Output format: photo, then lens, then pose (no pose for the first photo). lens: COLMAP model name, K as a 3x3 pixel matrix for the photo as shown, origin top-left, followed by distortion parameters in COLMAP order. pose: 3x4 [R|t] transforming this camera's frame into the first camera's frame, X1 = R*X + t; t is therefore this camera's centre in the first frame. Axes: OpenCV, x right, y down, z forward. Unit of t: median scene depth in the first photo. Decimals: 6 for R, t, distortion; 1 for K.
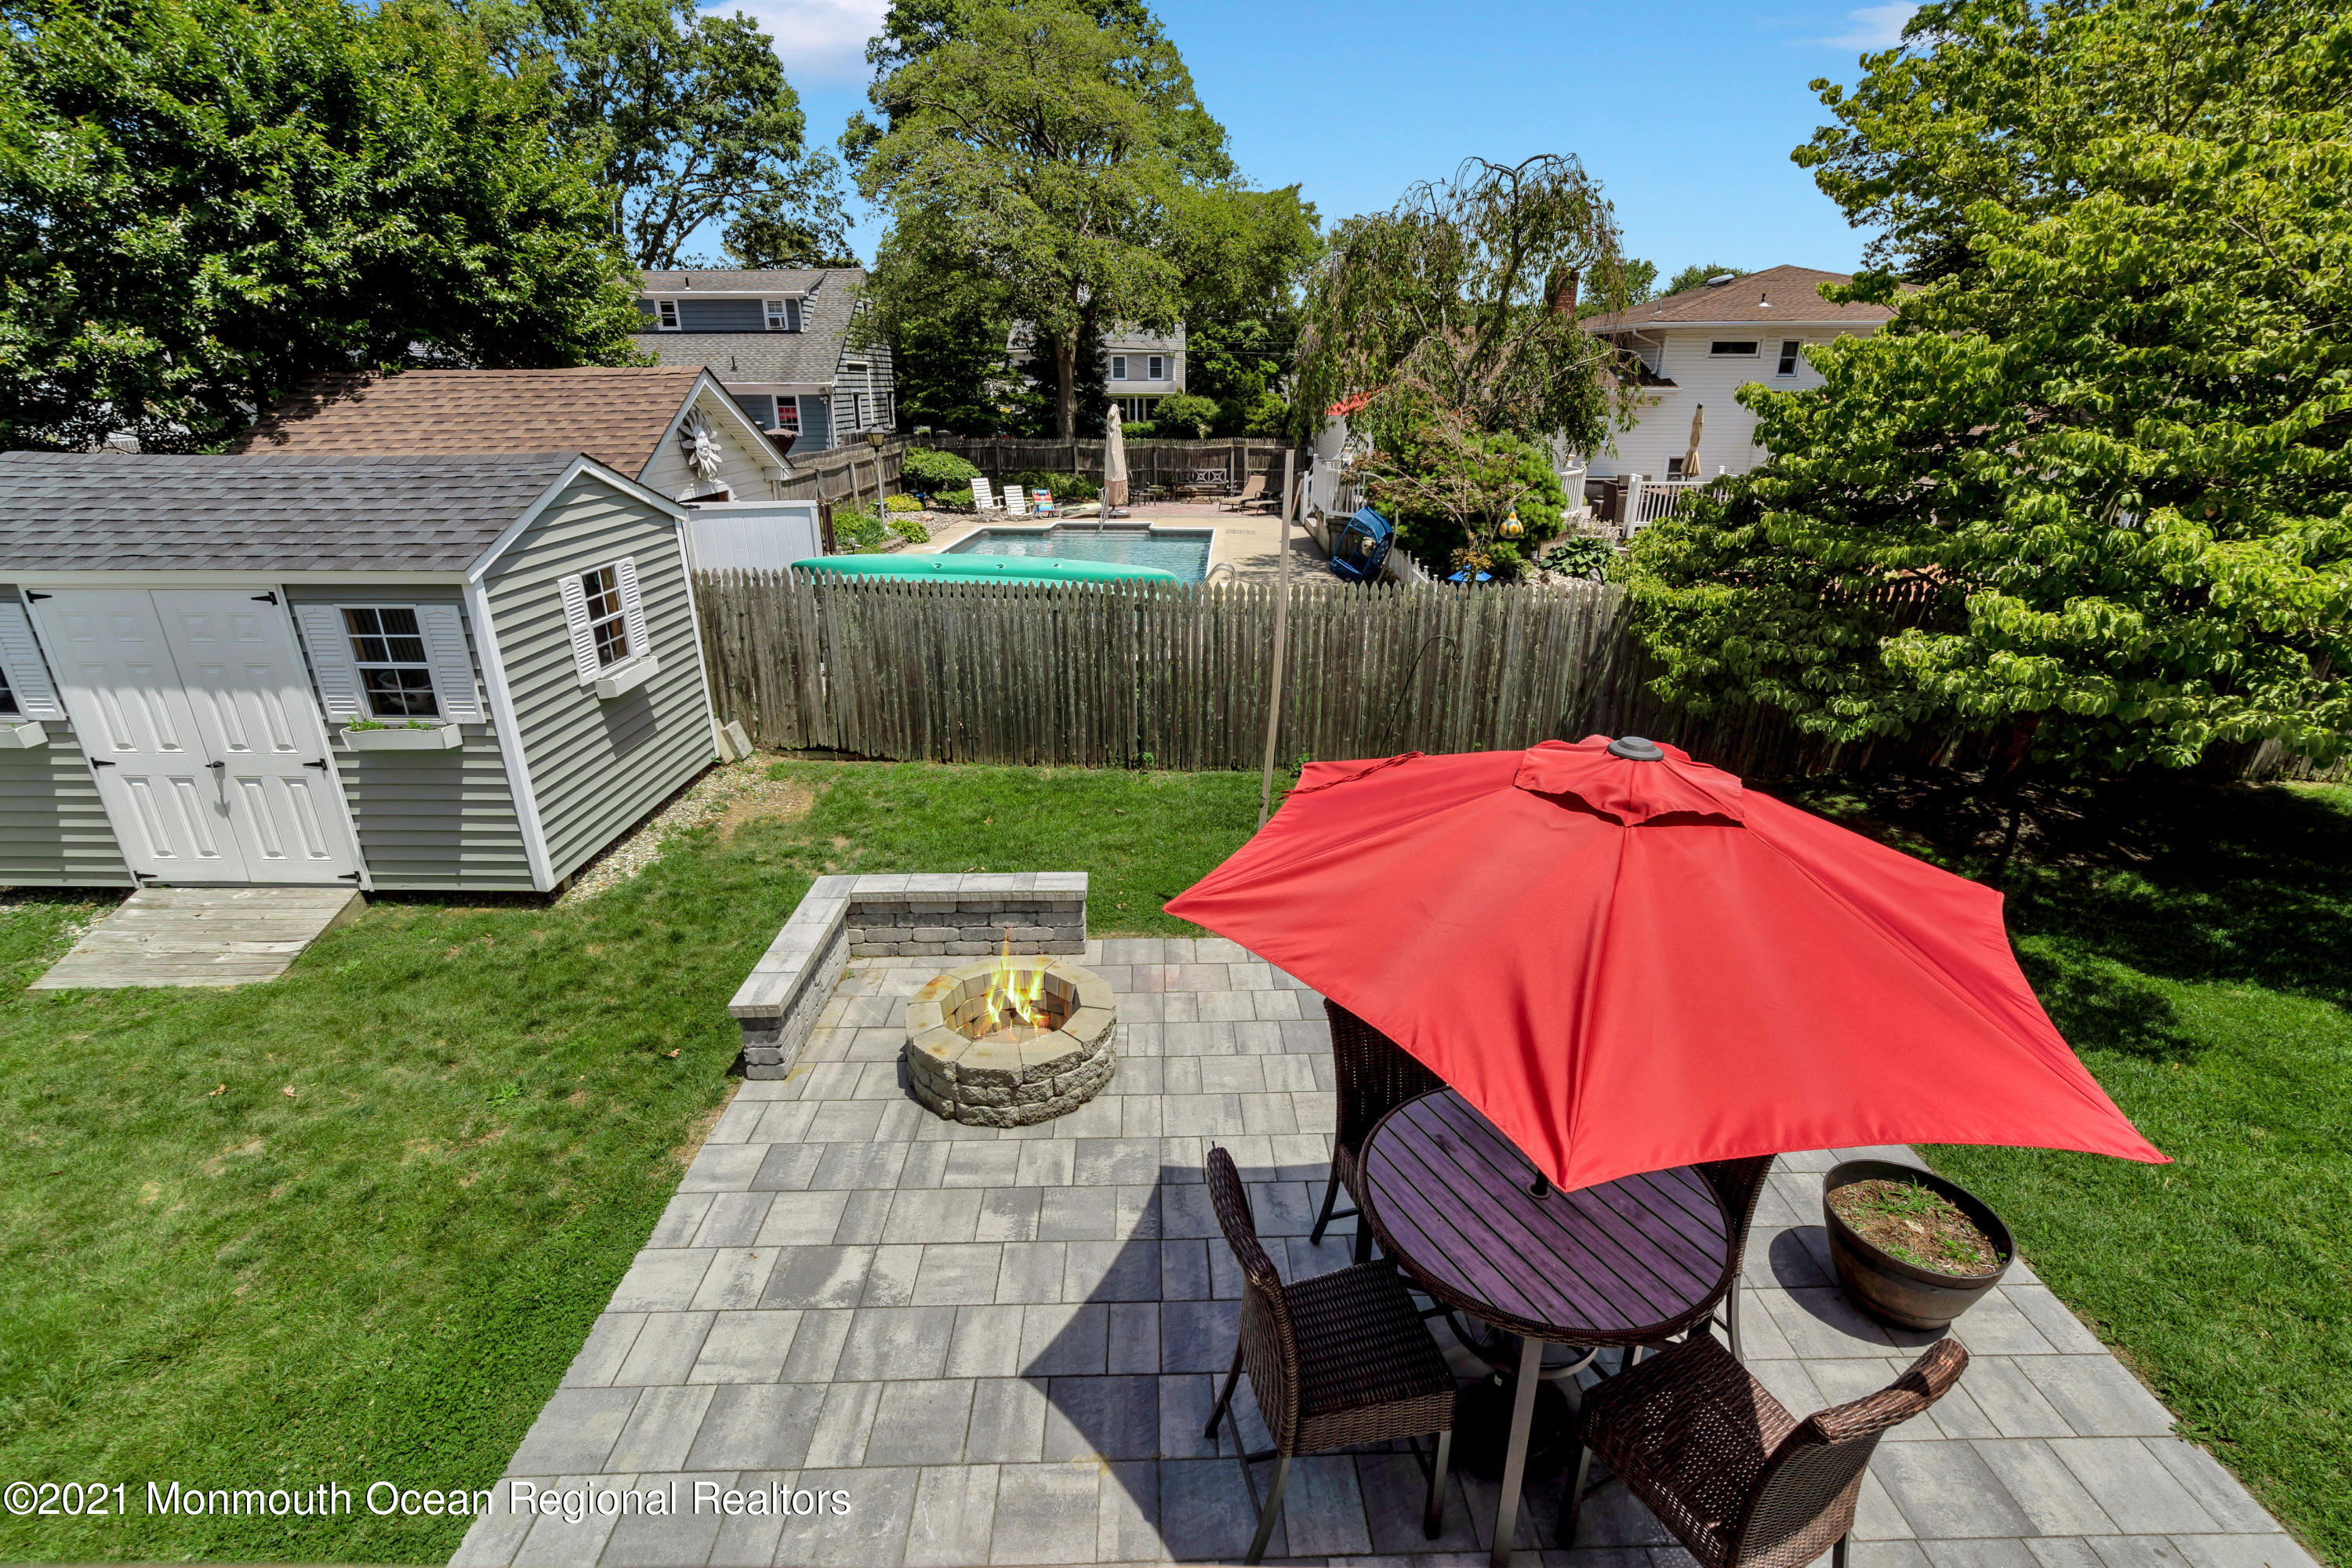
lens RADIAL K [[1067.5, 0, 1178.5], [0, 1067.5, 780.6], [0, 0, 1]] dist [-0.004004, 0.003996]
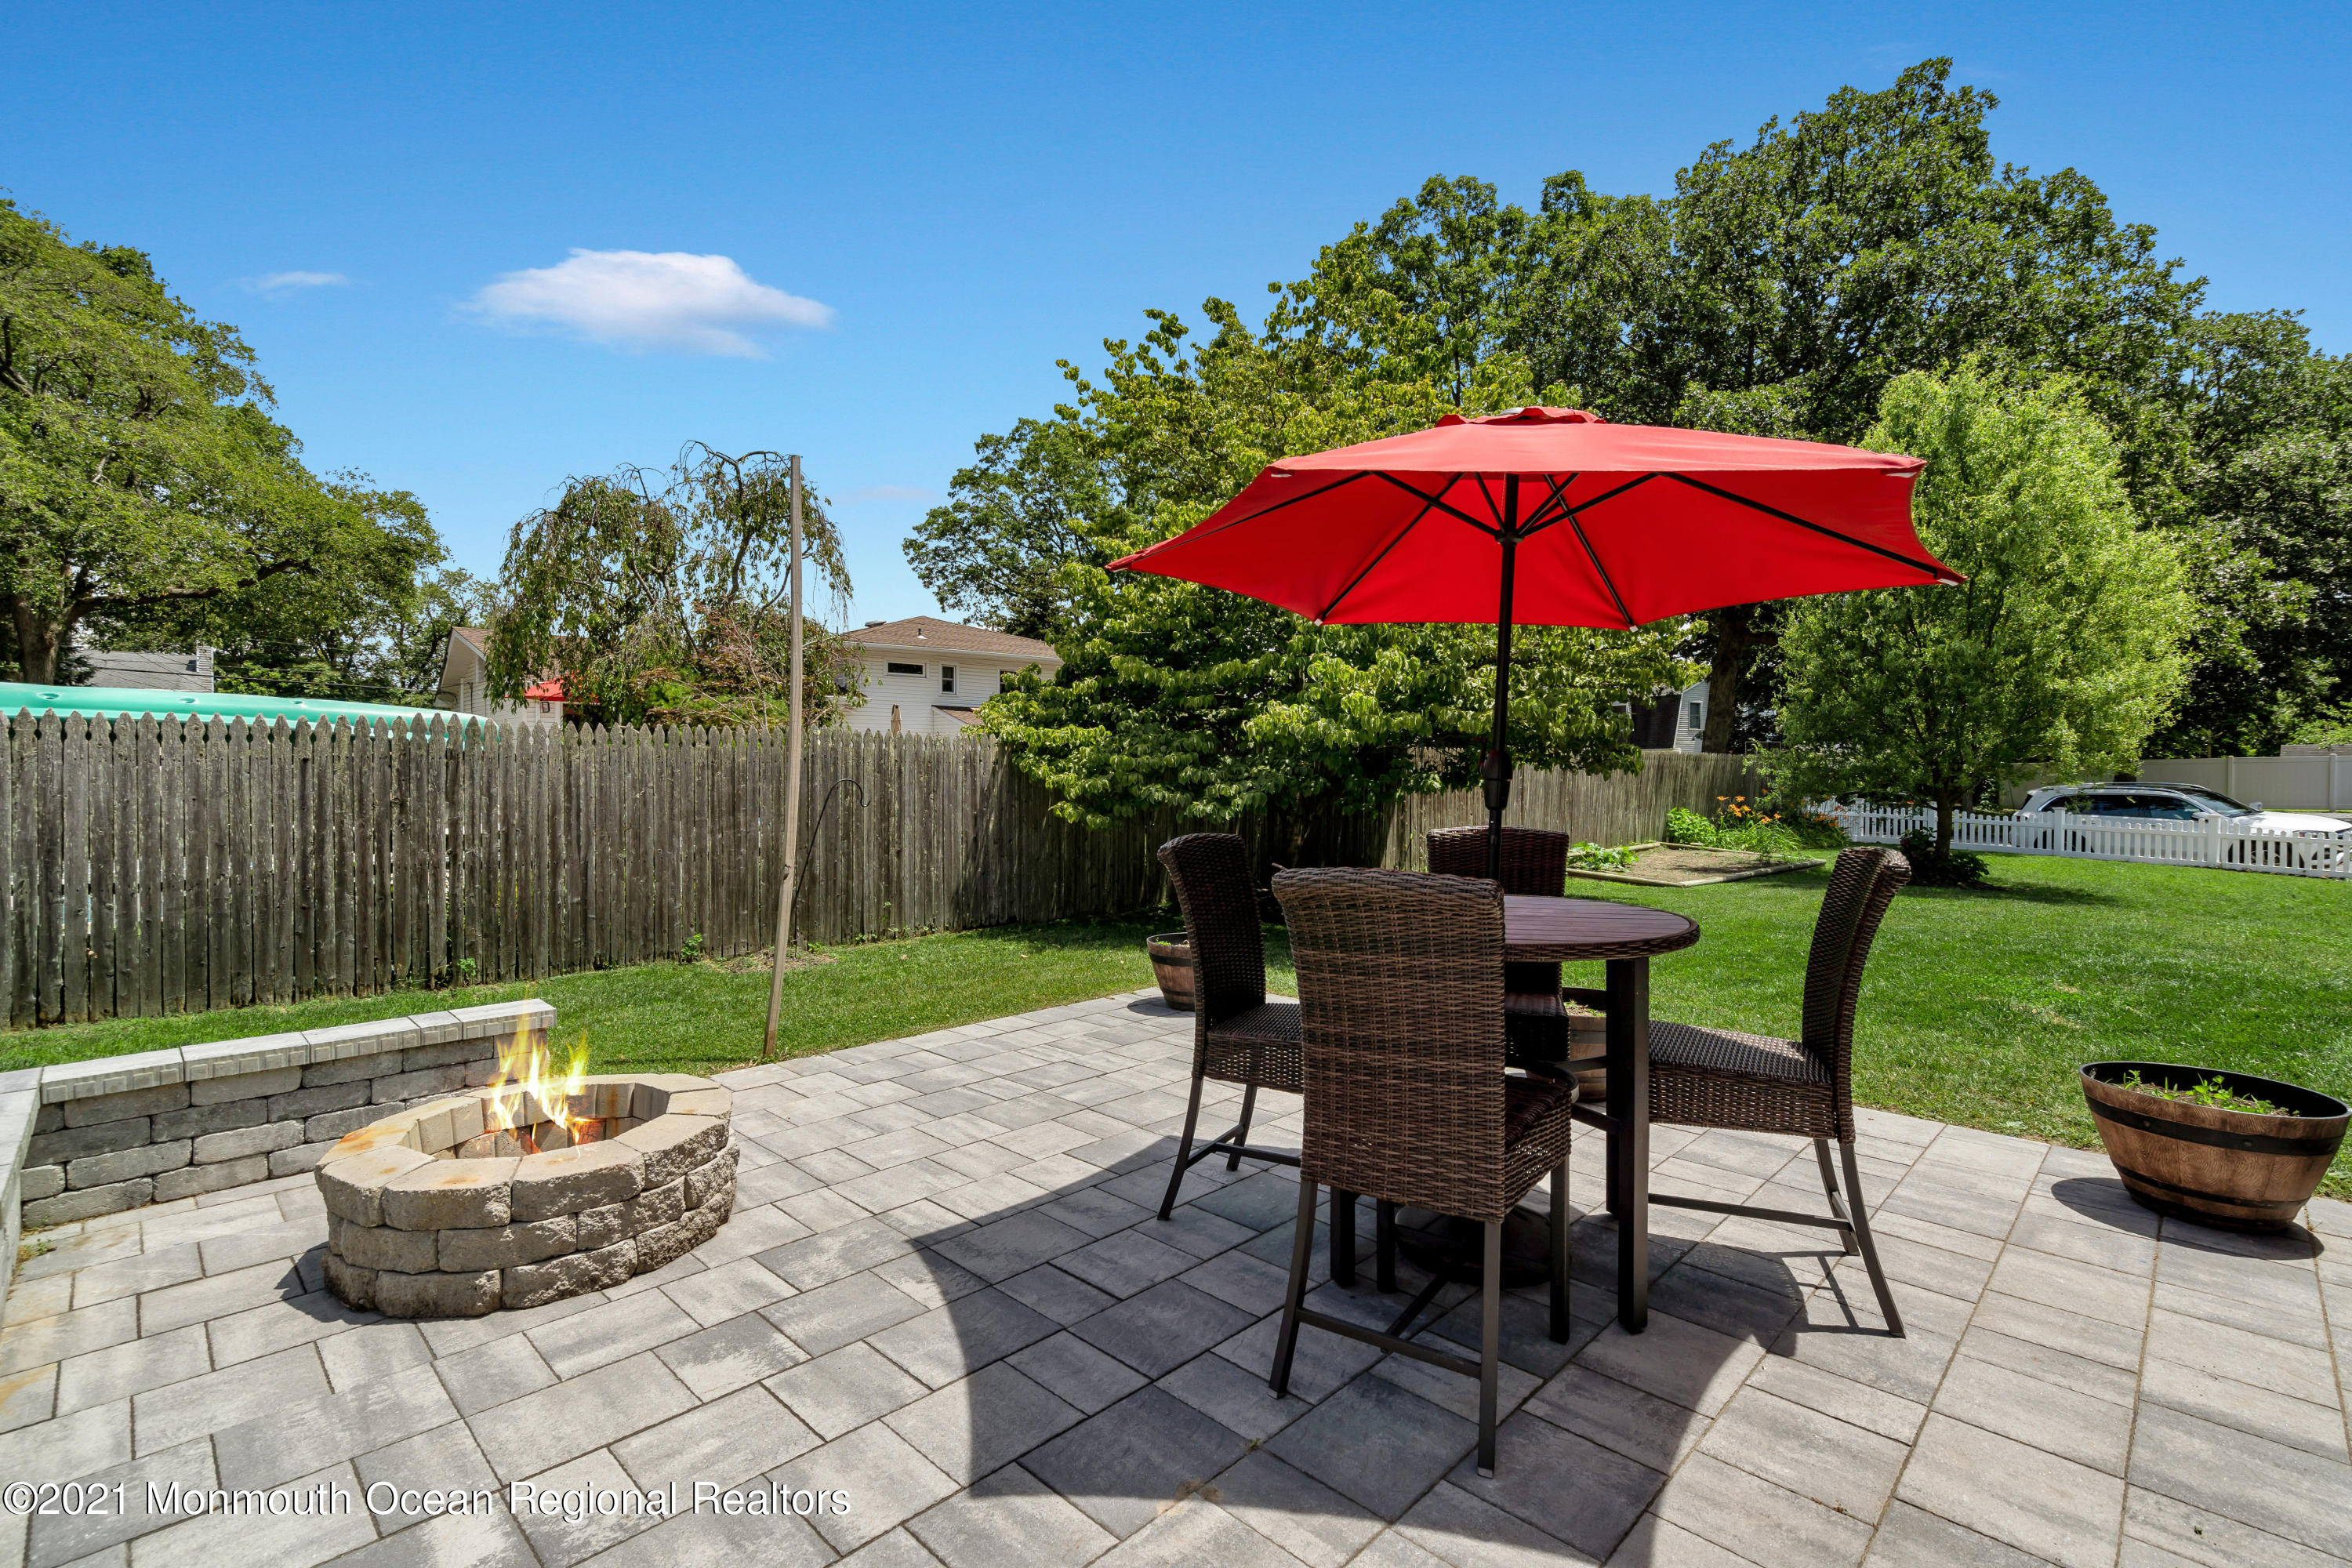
lens RADIAL K [[1070.4, 0, 1167.9], [0, 1070.4, 778.1], [0, 0, 1]] dist [-0.003975, 0.003784]
pose [[0.729293, -0.008905, 0.684144, -0.173593], [0.239367, 0.940047, -0.242928, 0.145482], [-0.640965, 0.340927, 0.687701, 0.168550]]
